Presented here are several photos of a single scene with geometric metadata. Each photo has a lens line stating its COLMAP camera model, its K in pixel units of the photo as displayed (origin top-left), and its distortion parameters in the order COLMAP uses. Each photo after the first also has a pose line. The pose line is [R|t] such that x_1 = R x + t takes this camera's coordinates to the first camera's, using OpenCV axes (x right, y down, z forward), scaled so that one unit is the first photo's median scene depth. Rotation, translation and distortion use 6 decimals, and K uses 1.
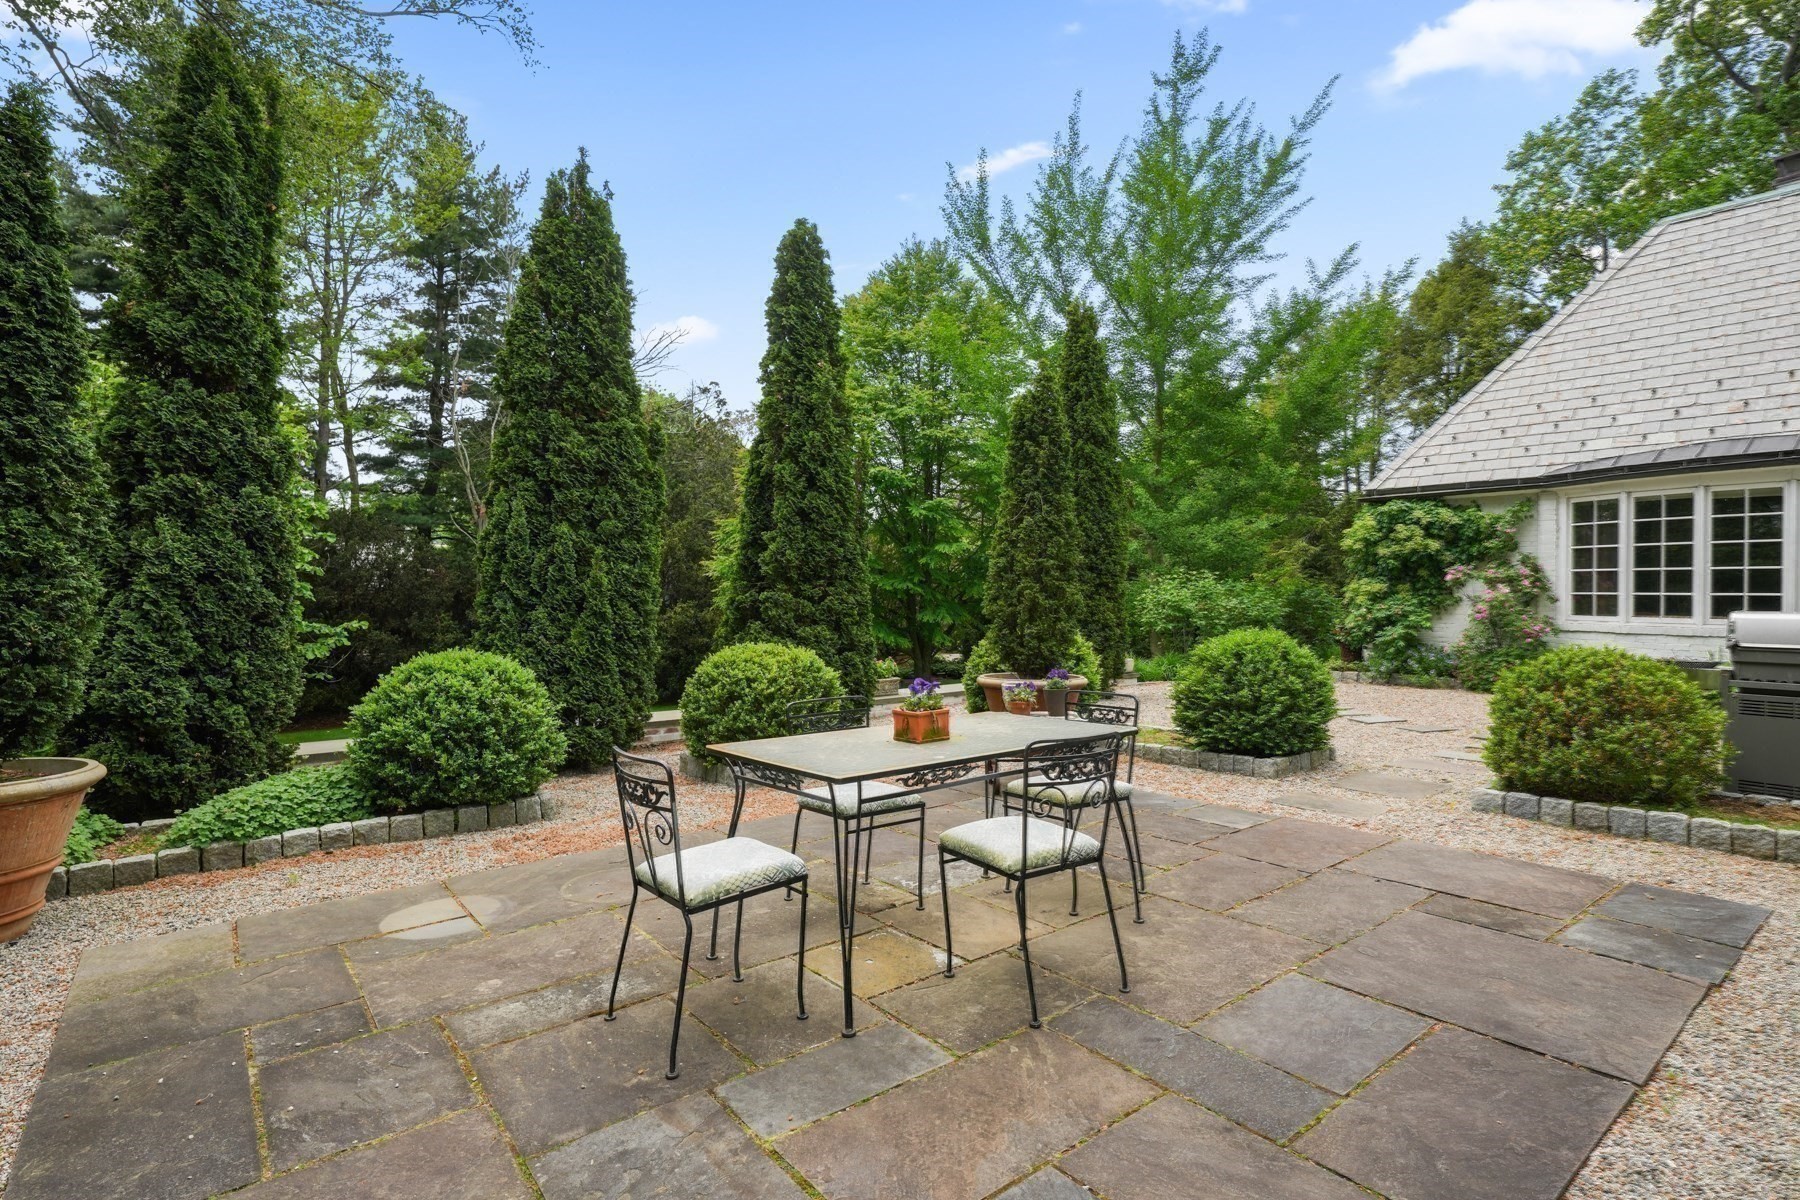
lens RADIAL K [[881.4, 0, 900.0], [0, 881.4, 600.0], [0, 0, 1]] dist [0.000354, -0.001462]
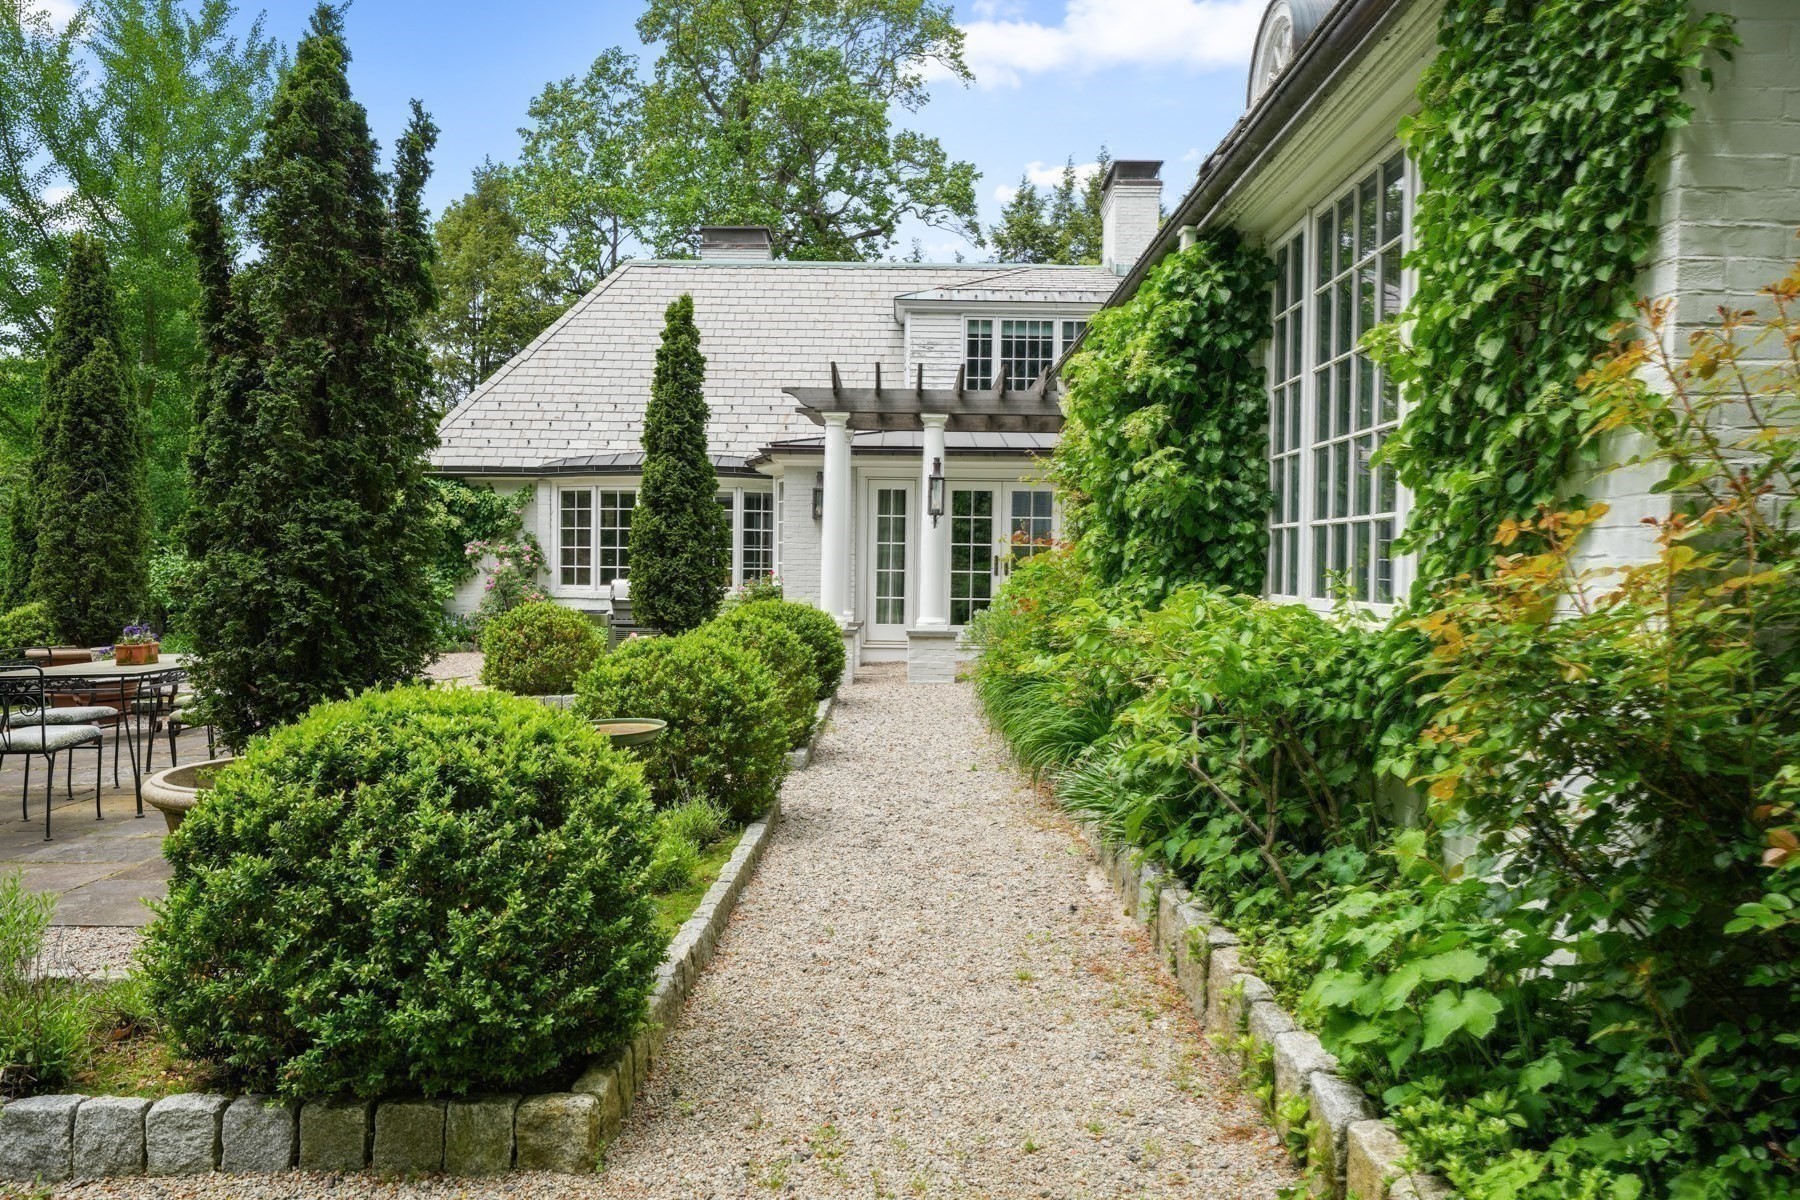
lens RADIAL K [[1207.0, 0, 892.0], [0, 1207.0, 579.0], [0, 0, 1]] dist [0.016906, 0.002416]
pose [[0.633680, -0.005168, 0.773578, -0.222704], [0.000146, 0.999978, 0.006561, -0.001260], [-0.773595, -0.004045, 0.633667, -0.388635]]
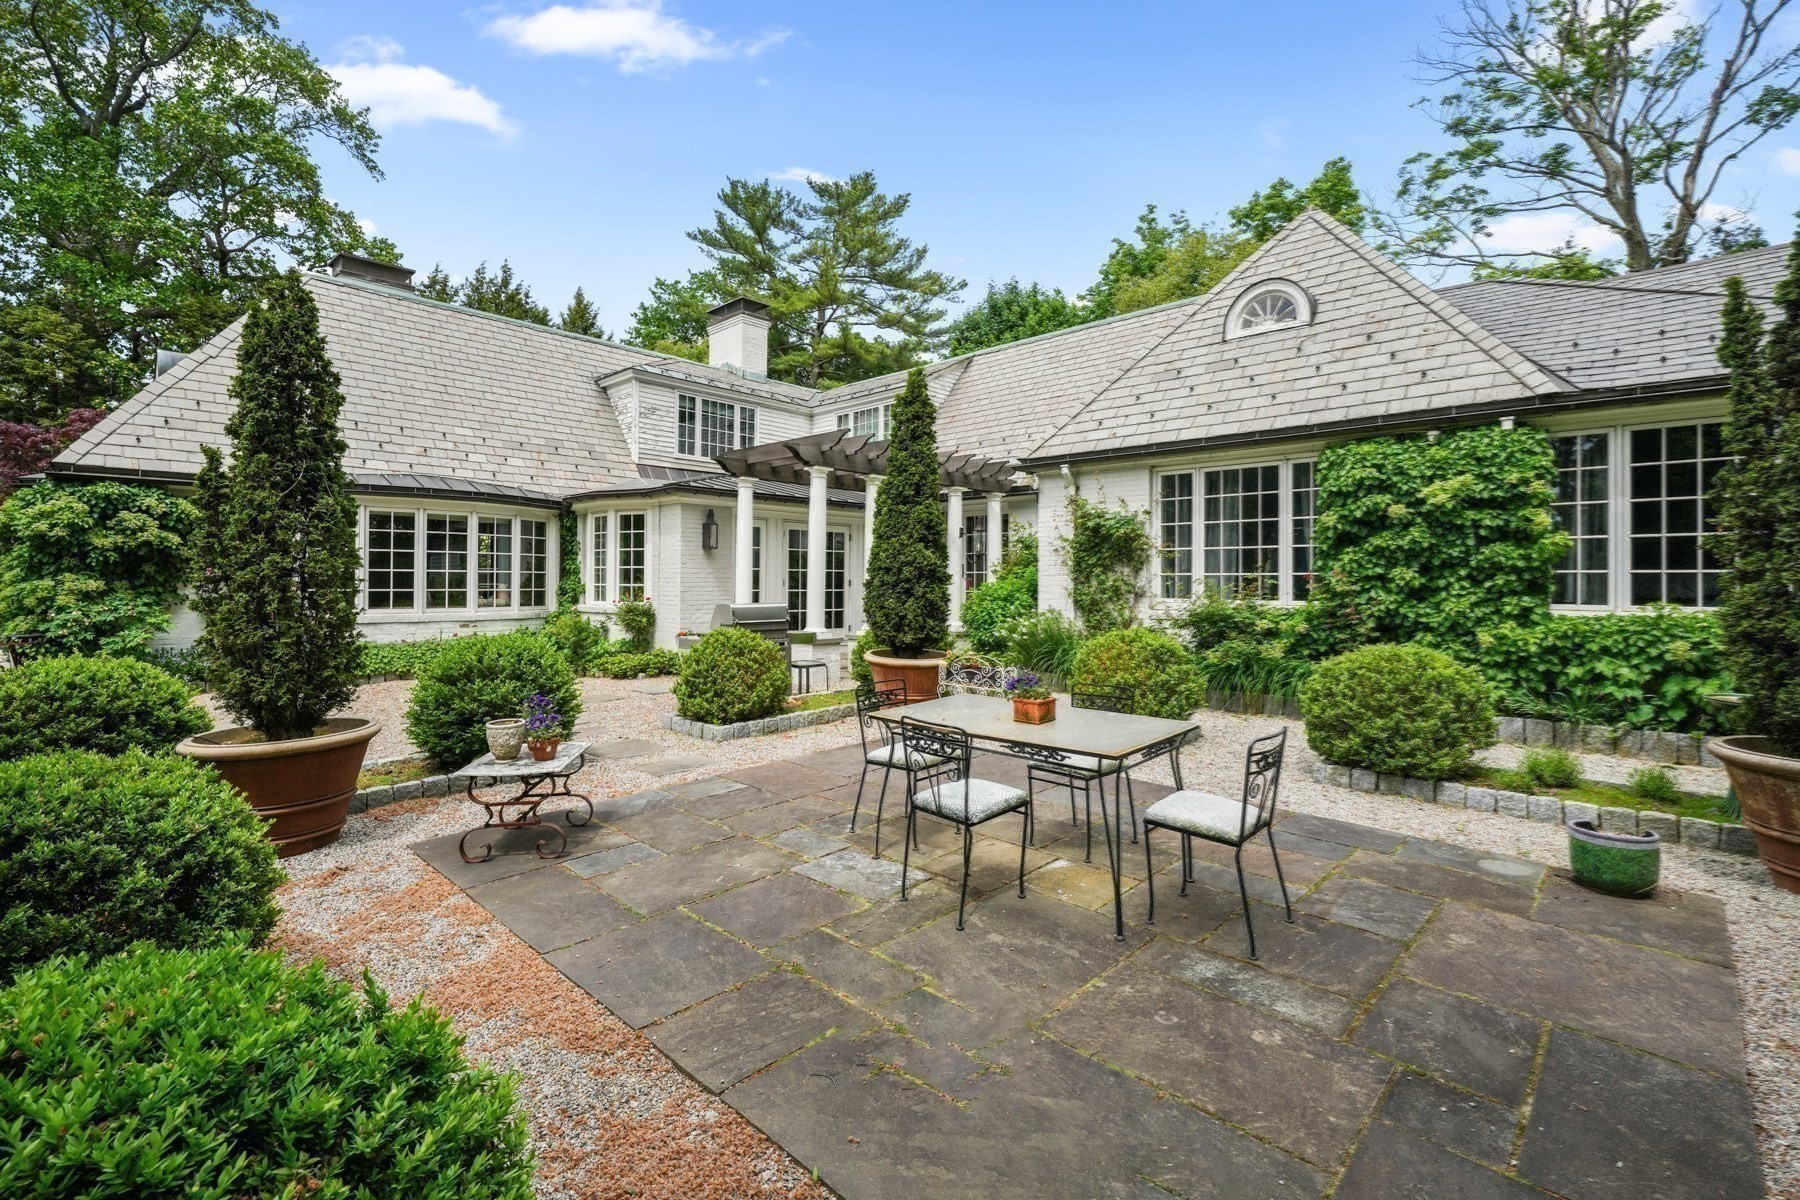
lens RADIAL K [[806.4, 0, 895.2], [0, 806.4, 571.0], [0, 0, 1]] dist [0.000241, -0.001099]
pose [[-0.130052, 0.010095, 0.991456, -0.337376], [0.006980, 0.999933, -0.009265, -0.016887], [-0.991483, 0.005715, -0.130114, 0.395775]]
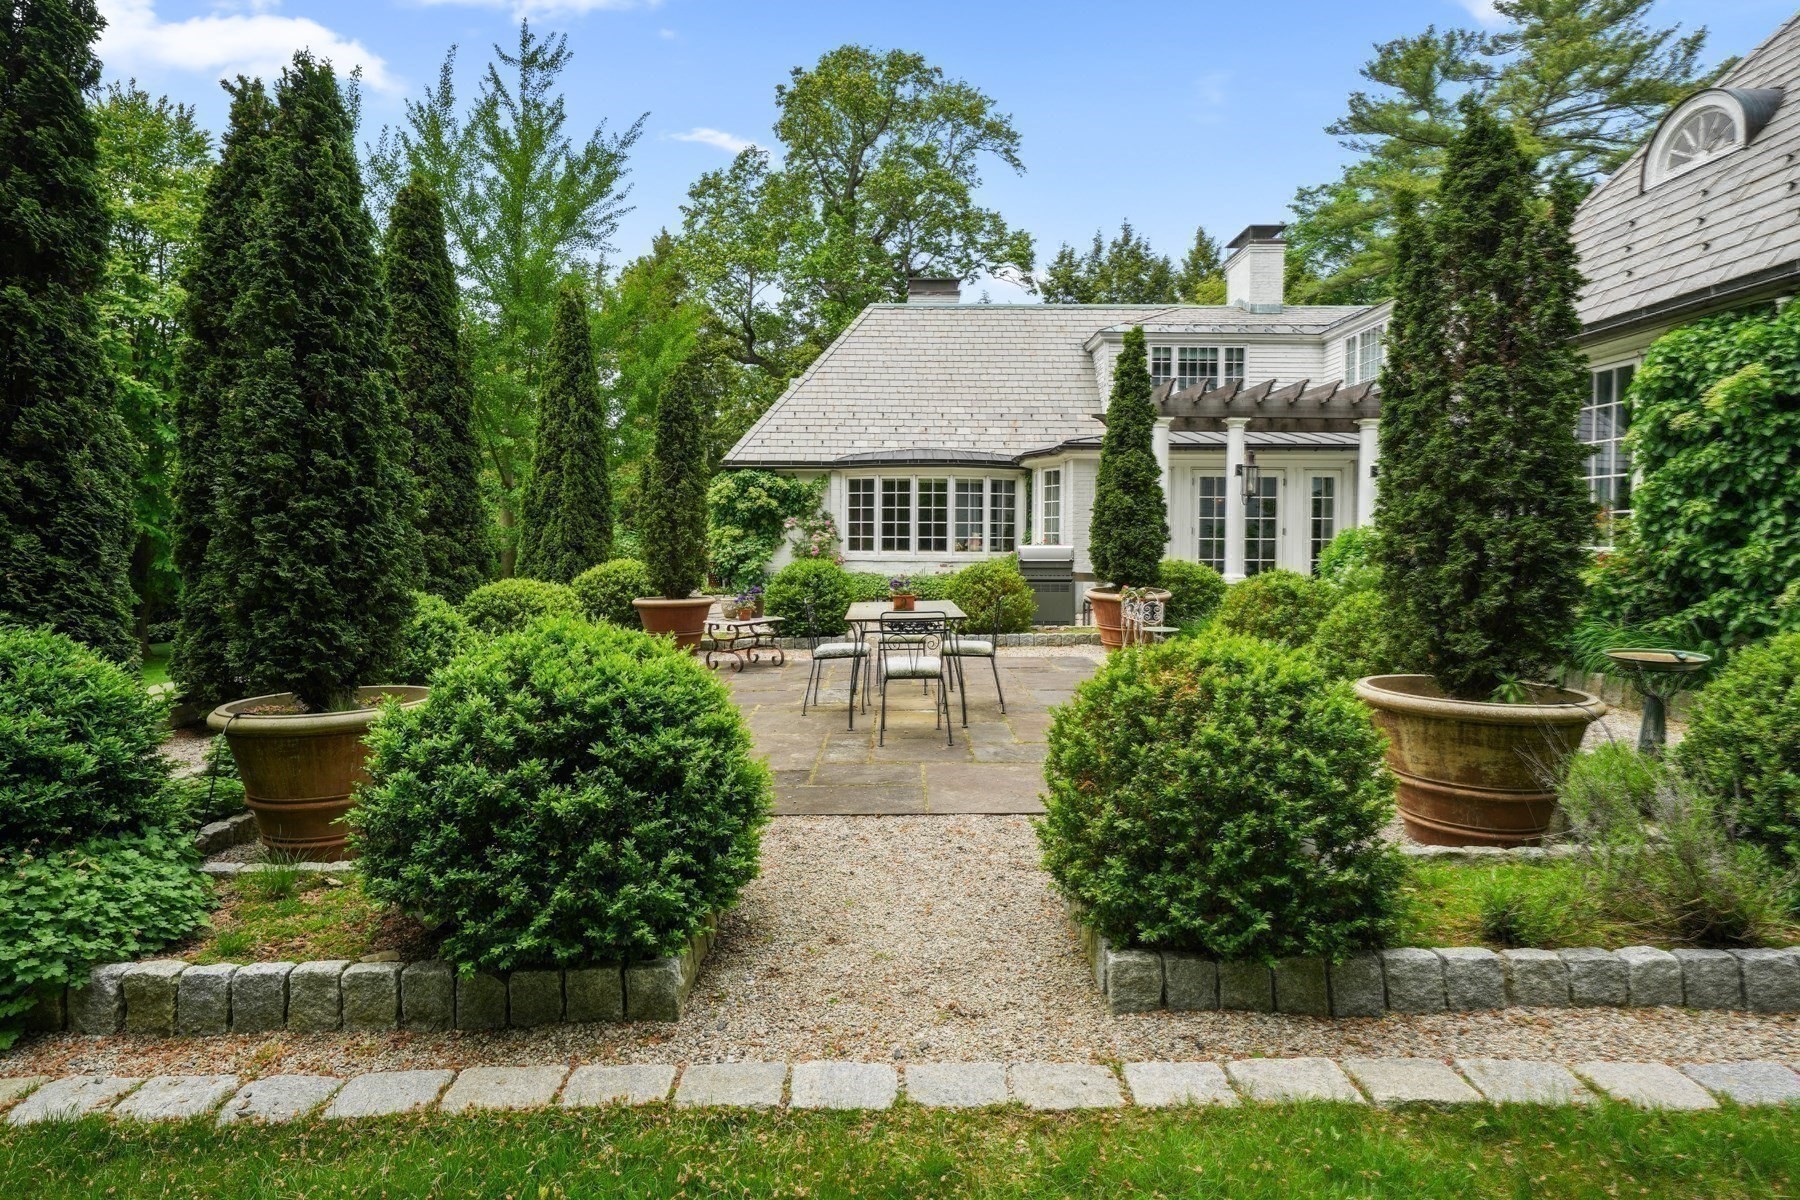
lens RADIAL K [[907.8, 0, 873.5], [0, 907.8, 556.4], [0, 0, 1]] dist [-0.000046, 0.000125]
pose [[0.635401, -0.016807, 0.772000, -0.462649], [0.005125, 0.999833, 0.017550, -0.000580], [-0.772166, -0.007195, 0.635381, -0.068271]]
